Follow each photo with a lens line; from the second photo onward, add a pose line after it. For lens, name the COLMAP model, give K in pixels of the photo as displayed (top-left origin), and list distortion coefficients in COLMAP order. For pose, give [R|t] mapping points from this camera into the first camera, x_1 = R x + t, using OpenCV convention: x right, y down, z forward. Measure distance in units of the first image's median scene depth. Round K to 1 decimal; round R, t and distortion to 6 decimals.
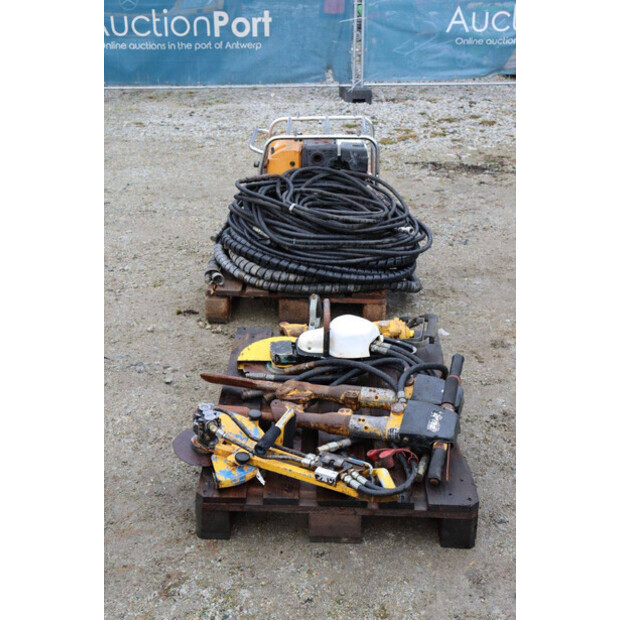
lens RADIAL K [[914.3, 0, 287.3], [0, 914.3, 327.1], [0, 0, 1]] dist [0.135036, 0.000000]
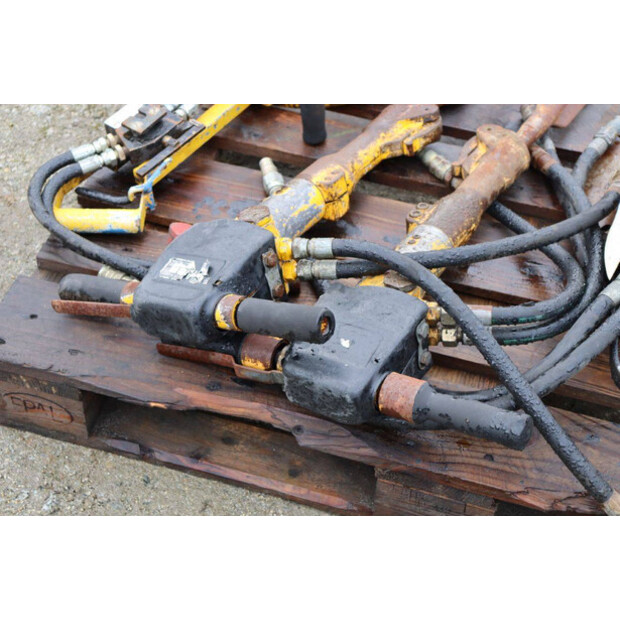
lens RADIAL K [[1196.2, 0, 324.0], [0, 1196.2, 306.0], [0, 0, 1]] dist [0.225950, 0.000000]
pose [[-0.225243, 0.700016, -0.677675, 0.360610], [-0.429538, 0.552959, 0.713956, -0.205875], [0.874507, 0.451901, 0.176133, 0.667932]]
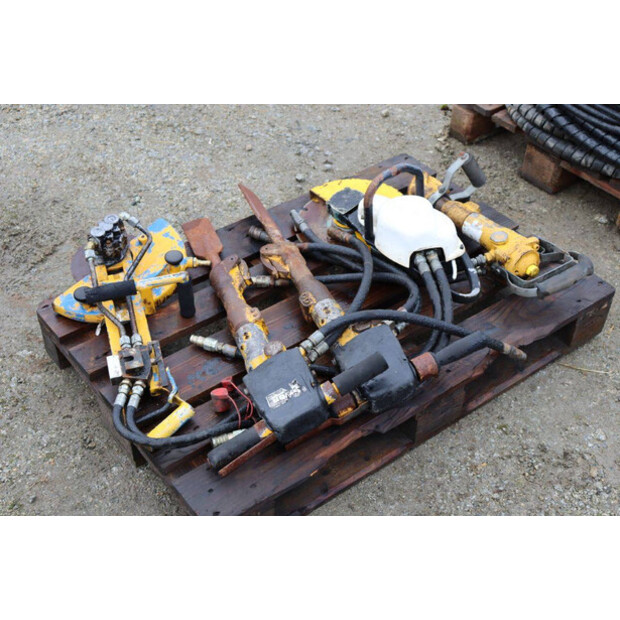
lens RADIAL K [[886.7, 0, 309.9], [0, 886.7, 310.7], [0, 0, 1]] dist [0.084312, 0.000000]
pose [[0.650507, 0.513747, -0.559379, 0.348342], [-0.324217, 0.853868, 0.407177, -0.151532], [0.686822, -0.083511, 0.722012, 0.379755]]
